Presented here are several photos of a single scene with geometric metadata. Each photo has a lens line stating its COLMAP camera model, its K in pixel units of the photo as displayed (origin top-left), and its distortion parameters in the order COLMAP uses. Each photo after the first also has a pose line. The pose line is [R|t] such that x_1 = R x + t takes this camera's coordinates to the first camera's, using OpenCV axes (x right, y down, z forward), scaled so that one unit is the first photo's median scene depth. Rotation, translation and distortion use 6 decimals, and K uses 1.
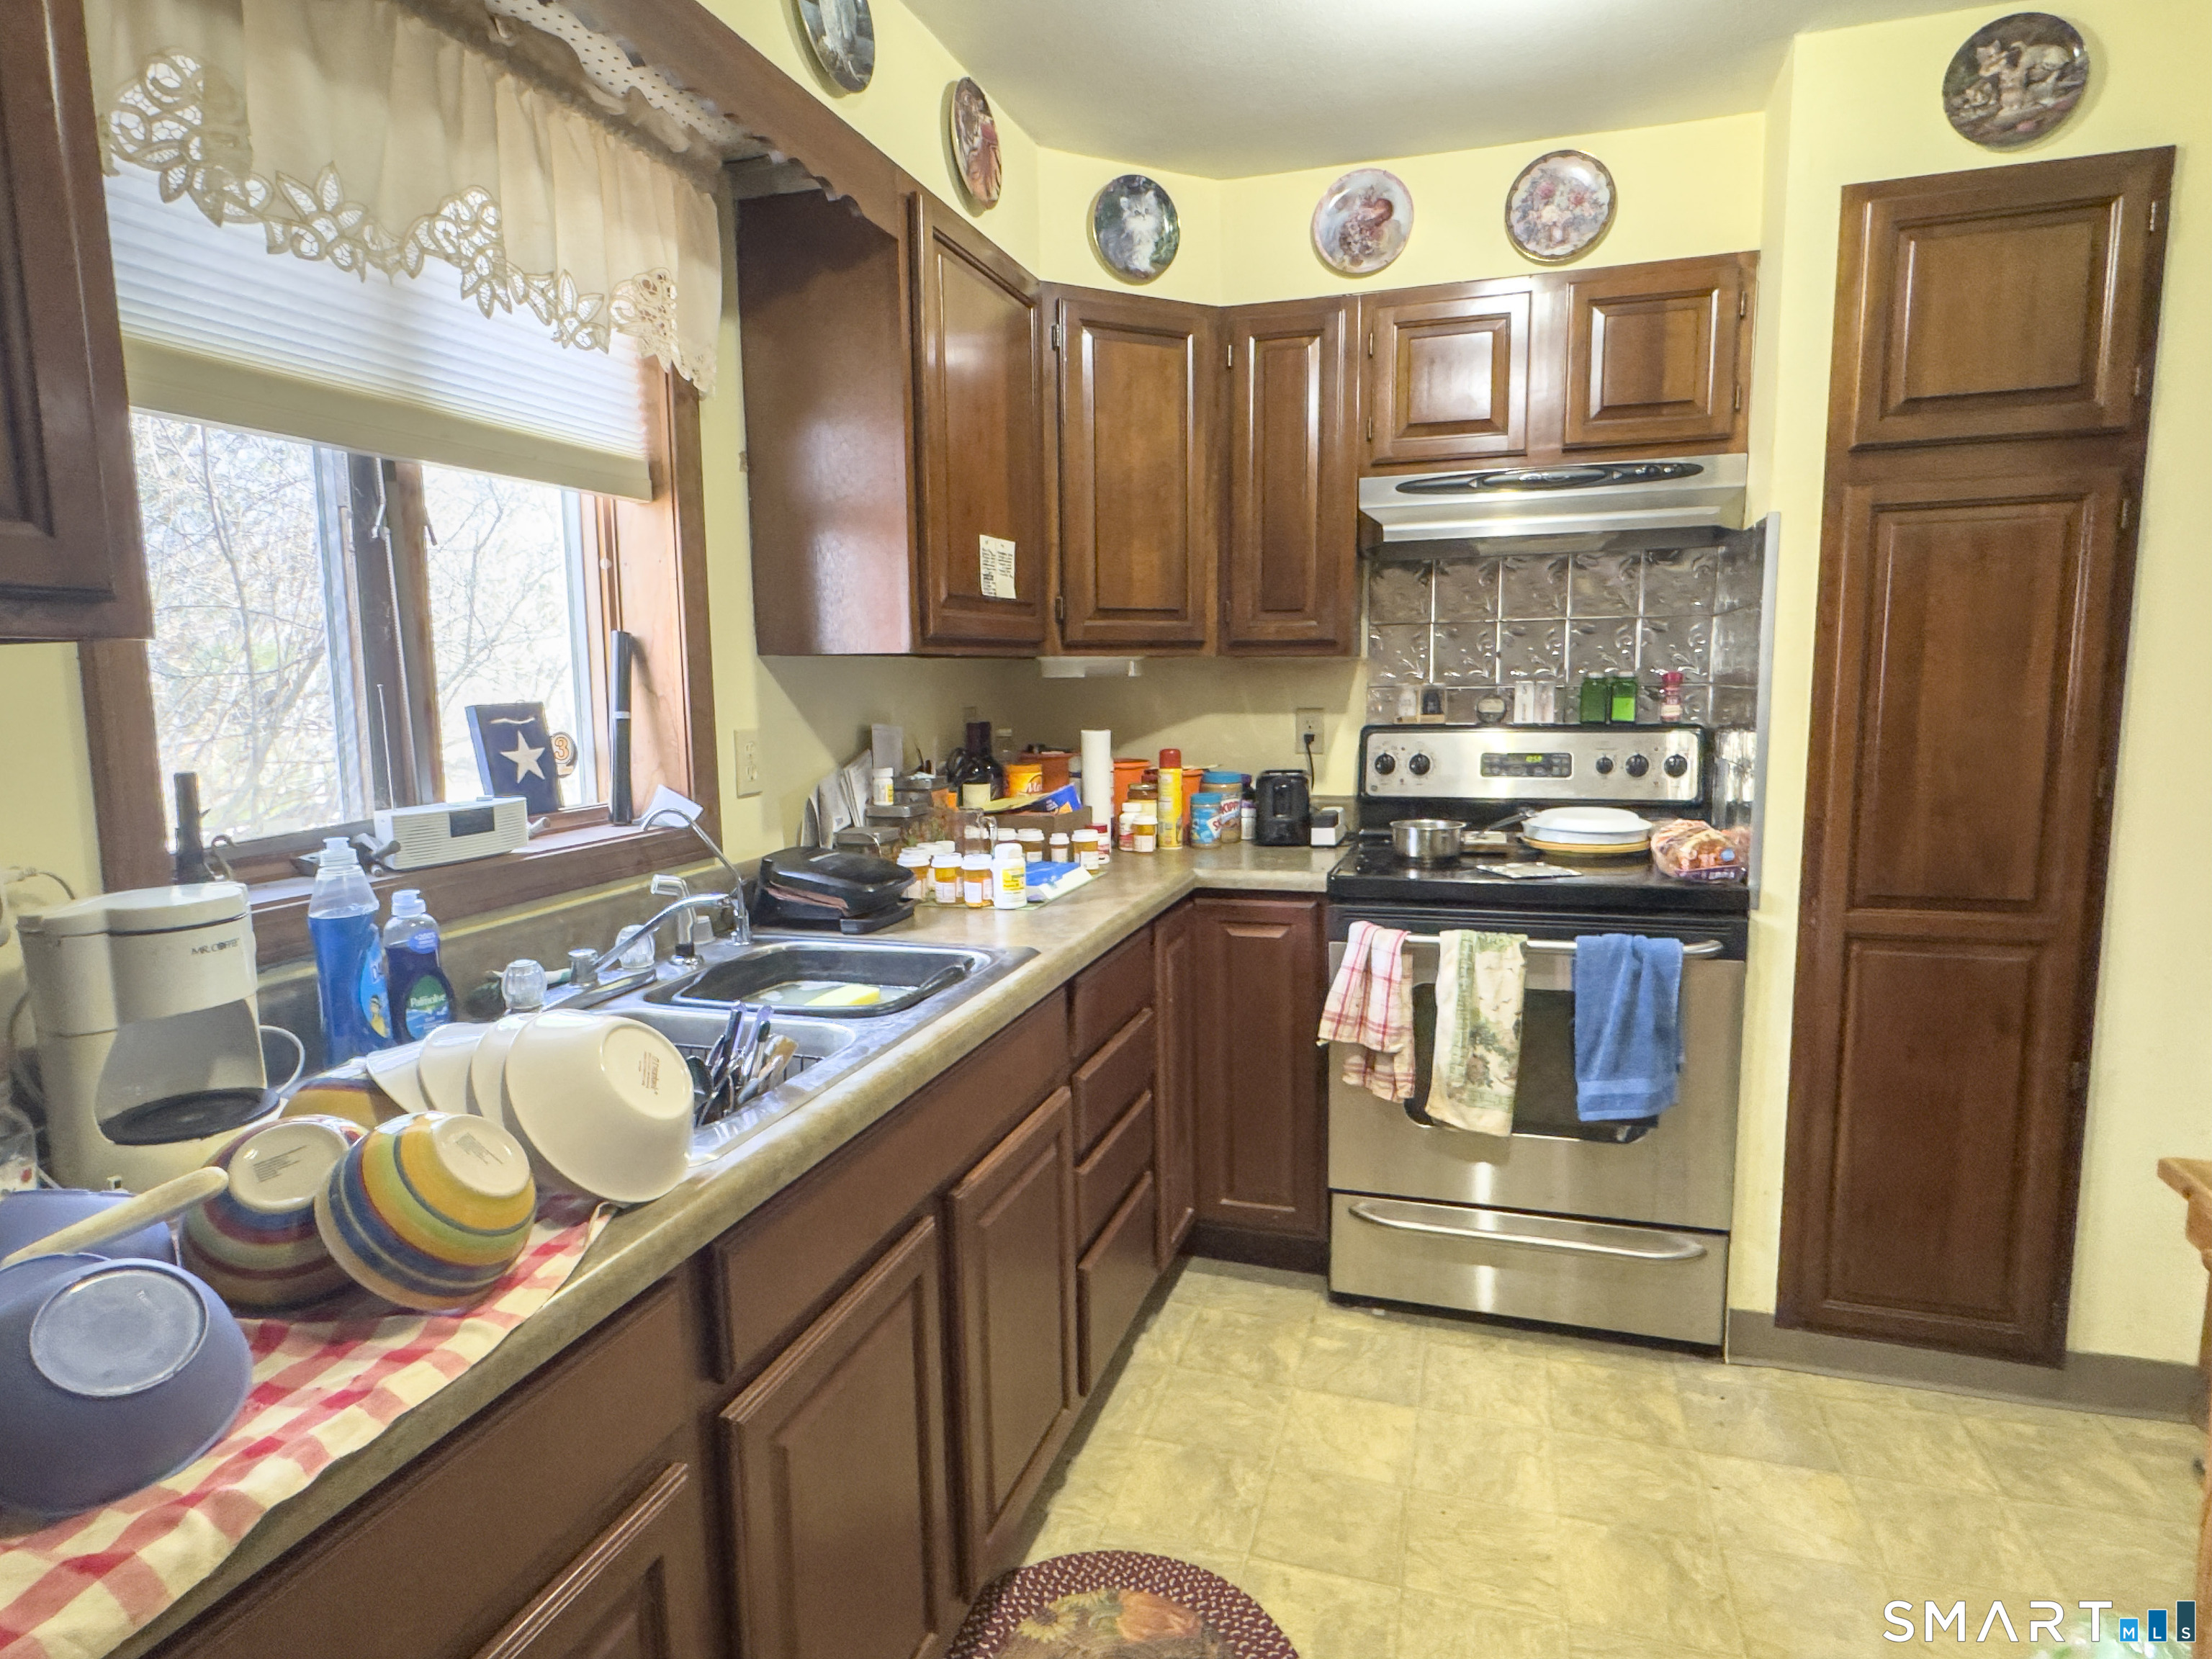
lens RADIAL K [[1219.0, 0, 1102.0], [0, 1219.0, 829.6], [0, 0, 1]] dist [0.004337, 0.000720]
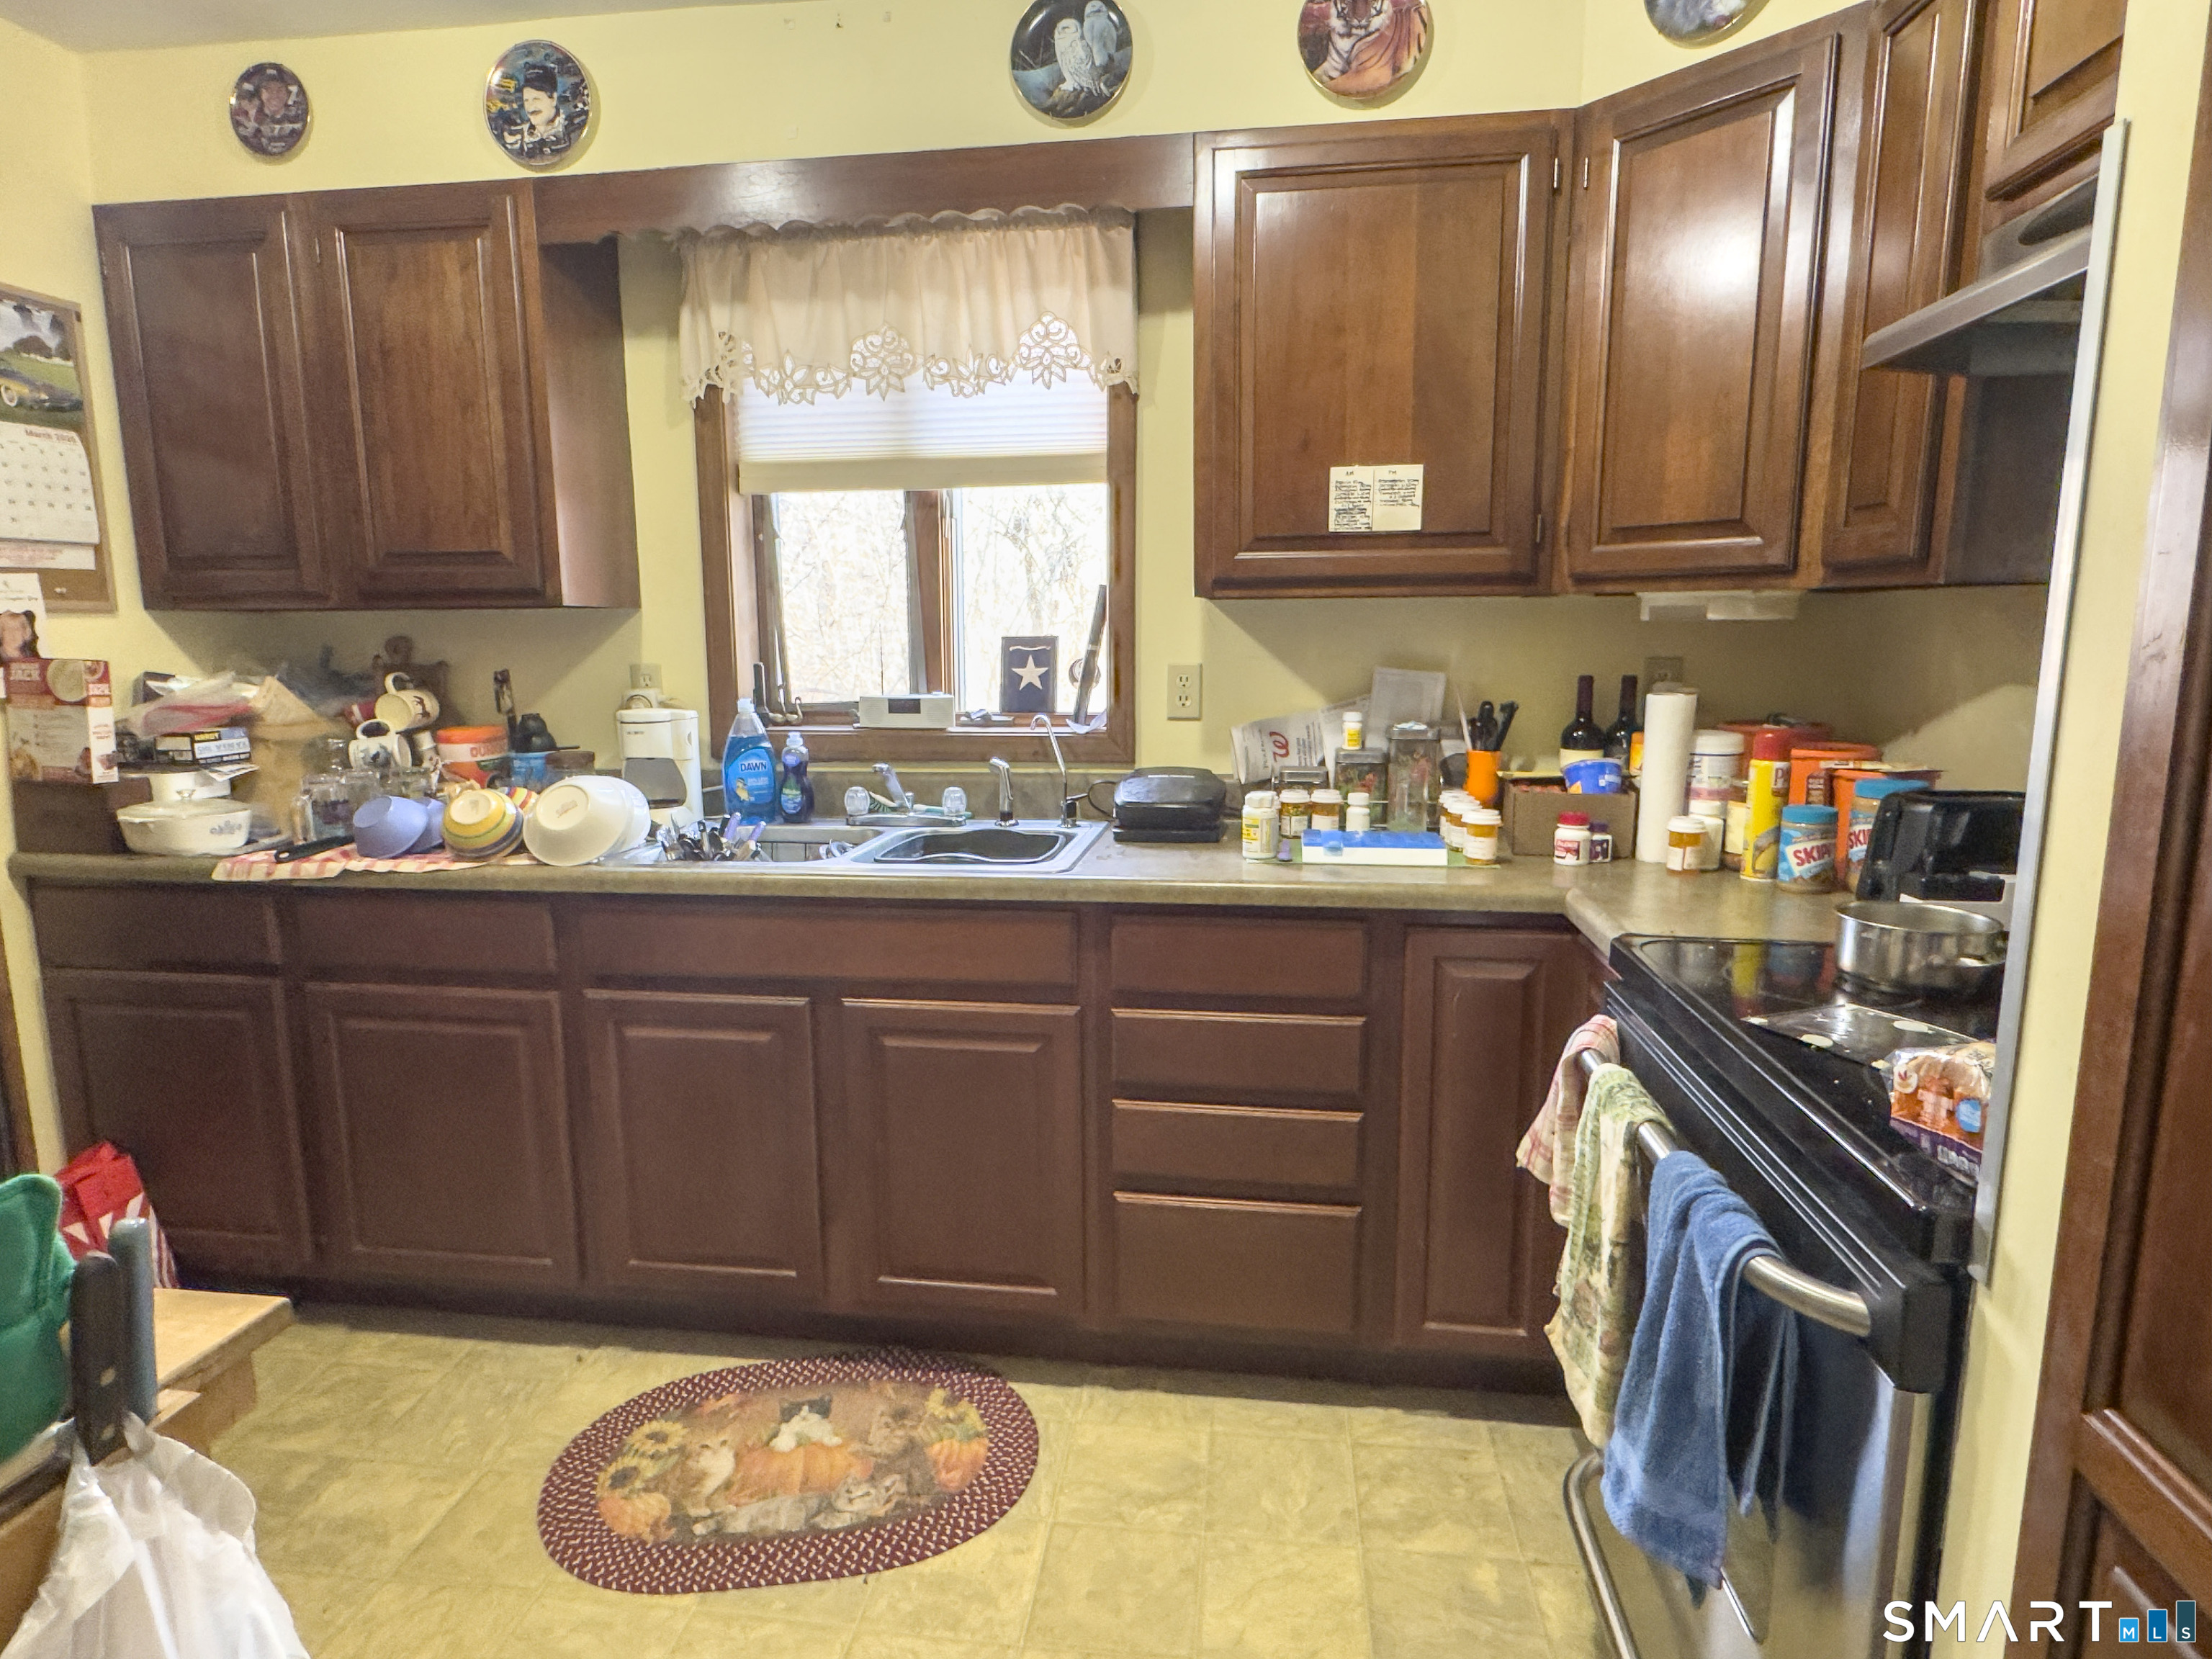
lens RADIAL K [[1219.0, 0, 1095.4], [0, 1219.0, 824.7], [0, 0, 1]] dist [0.004337, 0.000720]
pose [[0.178096, 0.176302, -0.968091, 0.988133], [-0.118352, 0.980515, 0.156792, -0.118549], [0.976870, 0.086651, 0.195492, 0.796870]]
